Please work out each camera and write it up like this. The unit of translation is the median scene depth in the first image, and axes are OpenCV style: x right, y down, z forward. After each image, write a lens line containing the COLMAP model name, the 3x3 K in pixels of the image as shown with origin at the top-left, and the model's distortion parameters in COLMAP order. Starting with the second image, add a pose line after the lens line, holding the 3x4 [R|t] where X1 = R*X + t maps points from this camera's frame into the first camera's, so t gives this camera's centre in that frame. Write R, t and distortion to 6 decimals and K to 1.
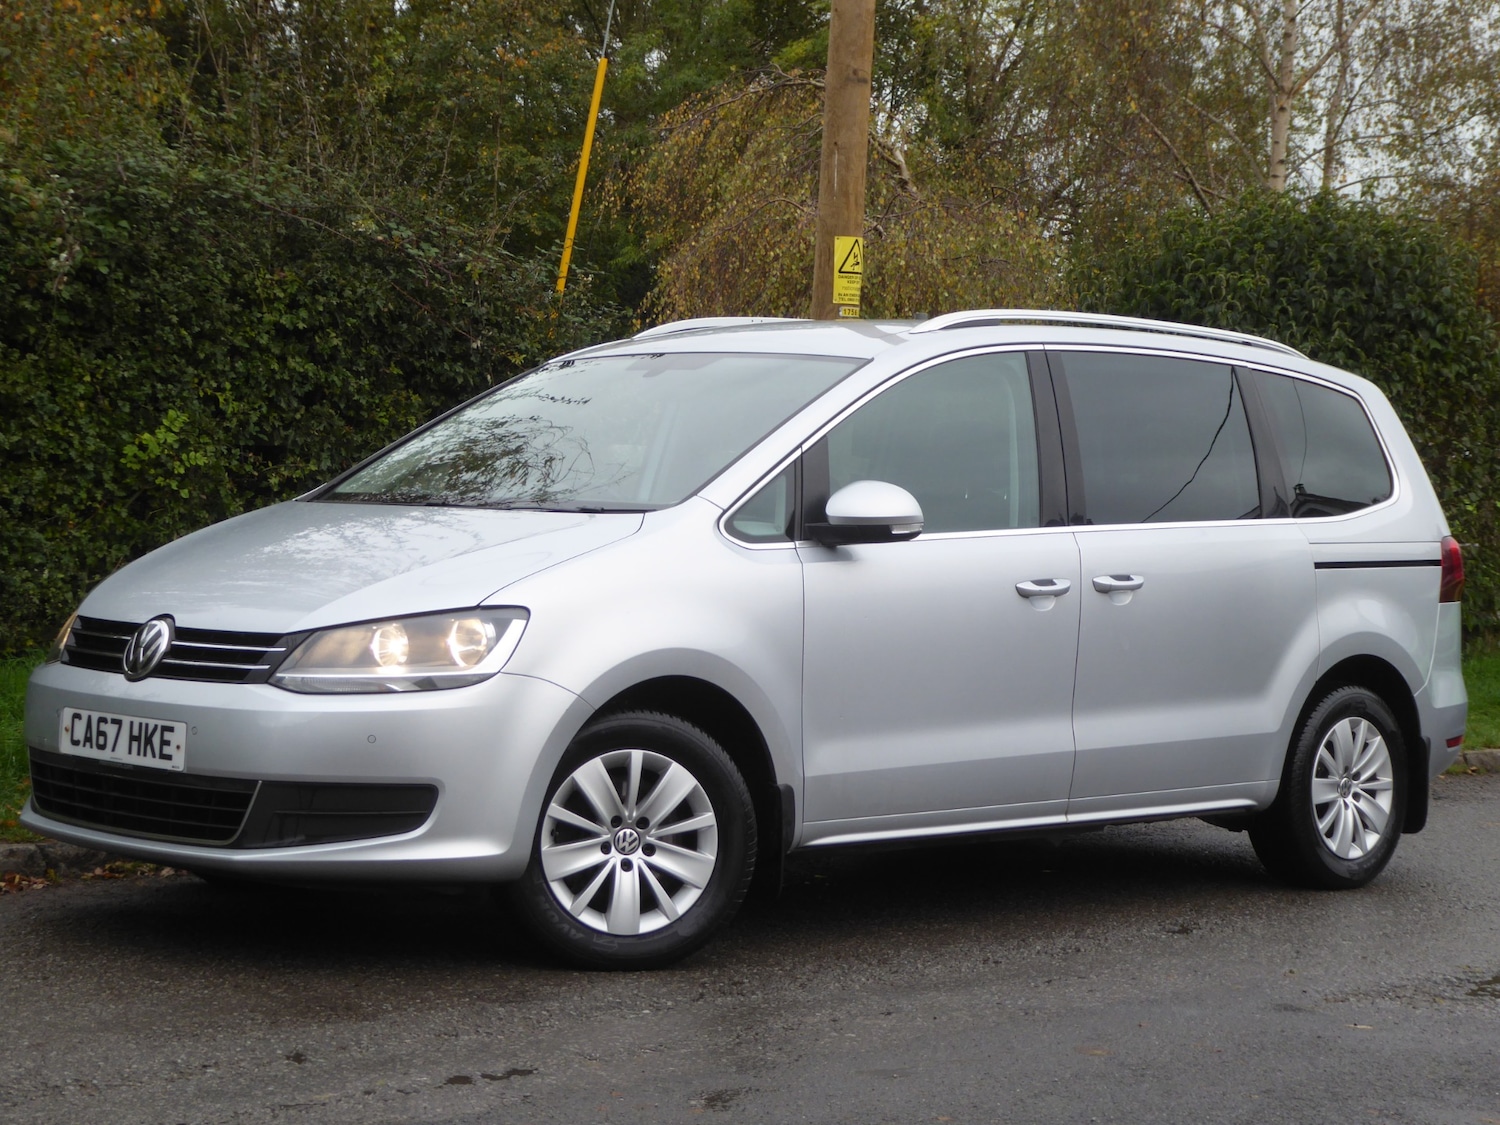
lens RADIAL K [[3029.5, 0, 751.0], [0, 3029.5, 558.8], [0, 0, 1]] dist [0.132705, -0.064869]
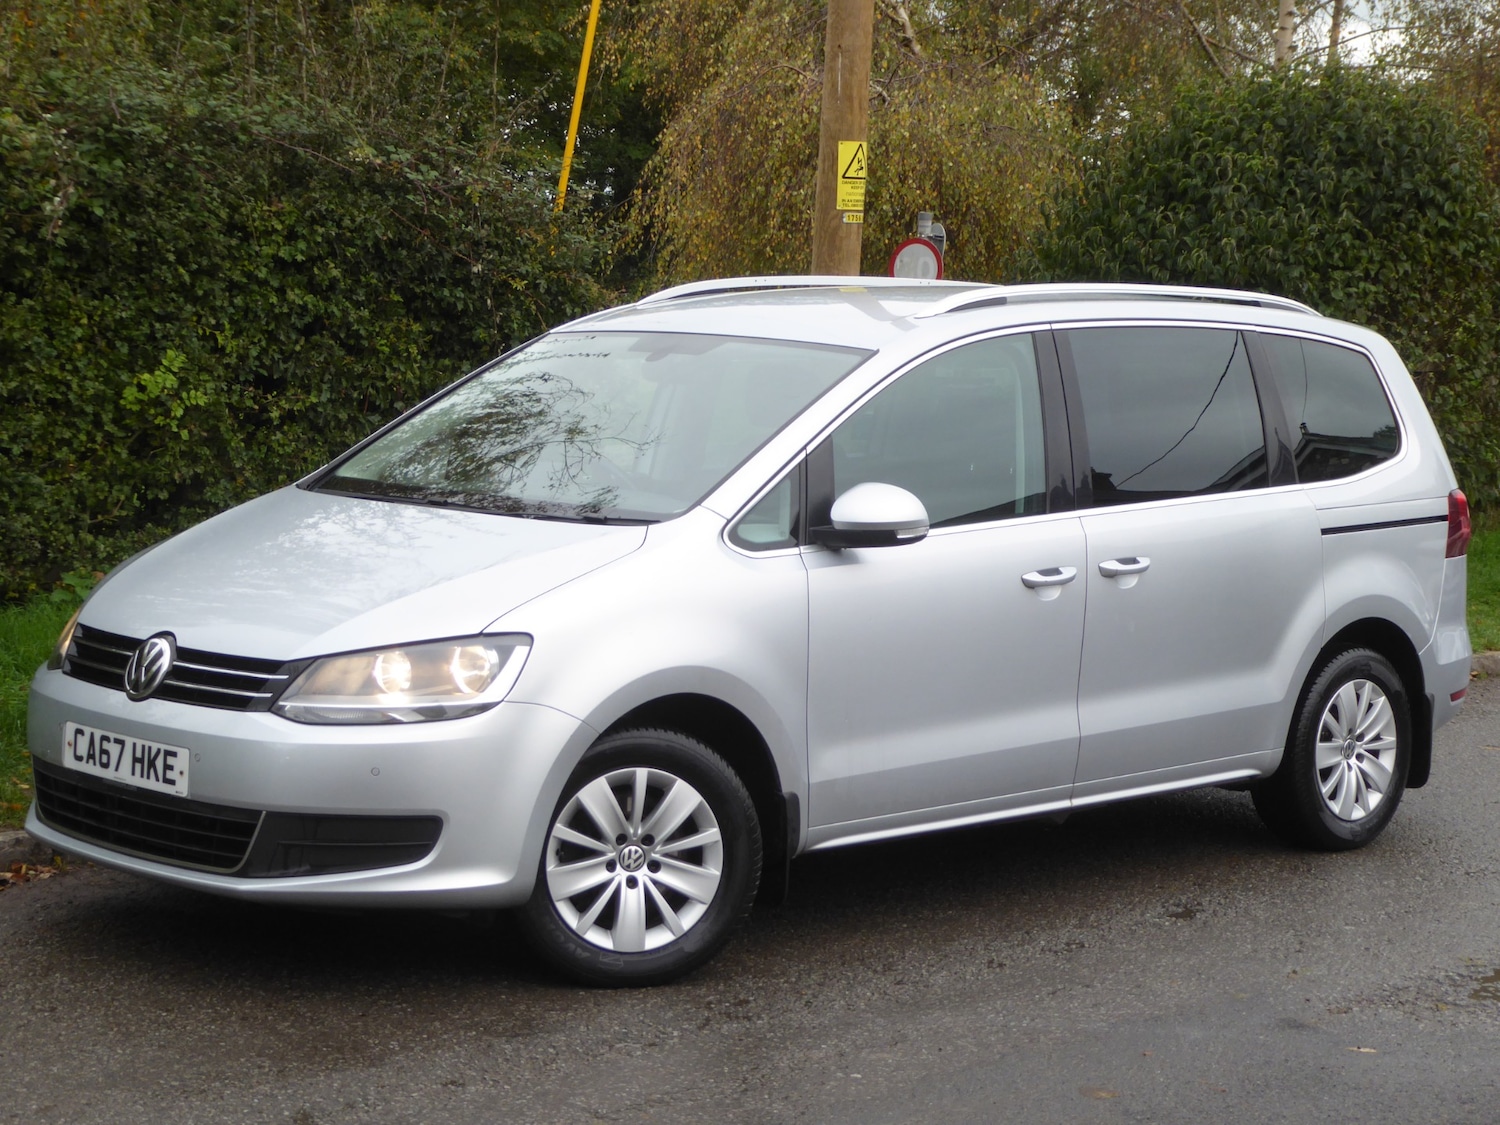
lens RADIAL K [[3006.7, 0, 756.3], [0, 3006.7, 565.0], [0, 0, 1]] dist [0.126230, -0.020352]
pose [[0.999996, -0.002642, 0.000750, -0.000343], [0.002575, 0.996917, 0.078425, -0.061561], [-0.000954, -0.078423, 0.996920, 0.013859]]
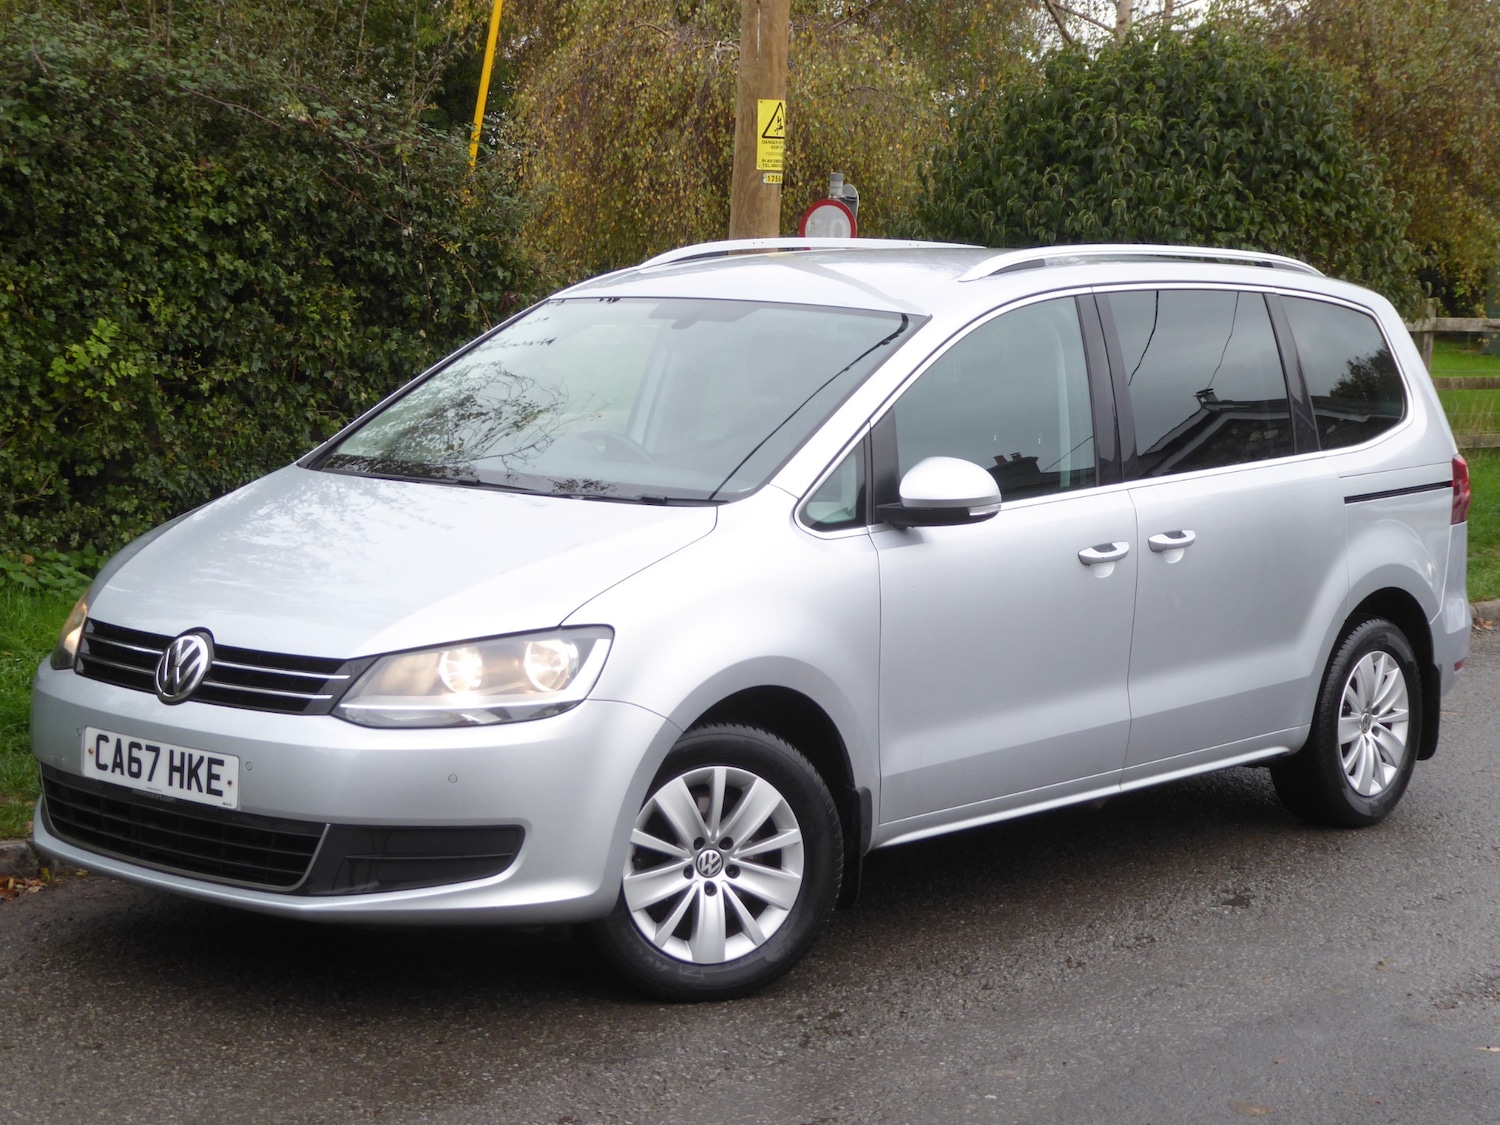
lens RADIAL K [[2917.1, 0, 752.8], [0, 2917.1, 565.8], [0, 0, 1]] dist [0.125874, -0.014274]
pose [[0.995696, -0.016014, 0.091282, -0.082285], [0.007359, 0.995509, 0.094382, -0.062848], [-0.092384, -0.093304, 0.991342, 0.088560]]
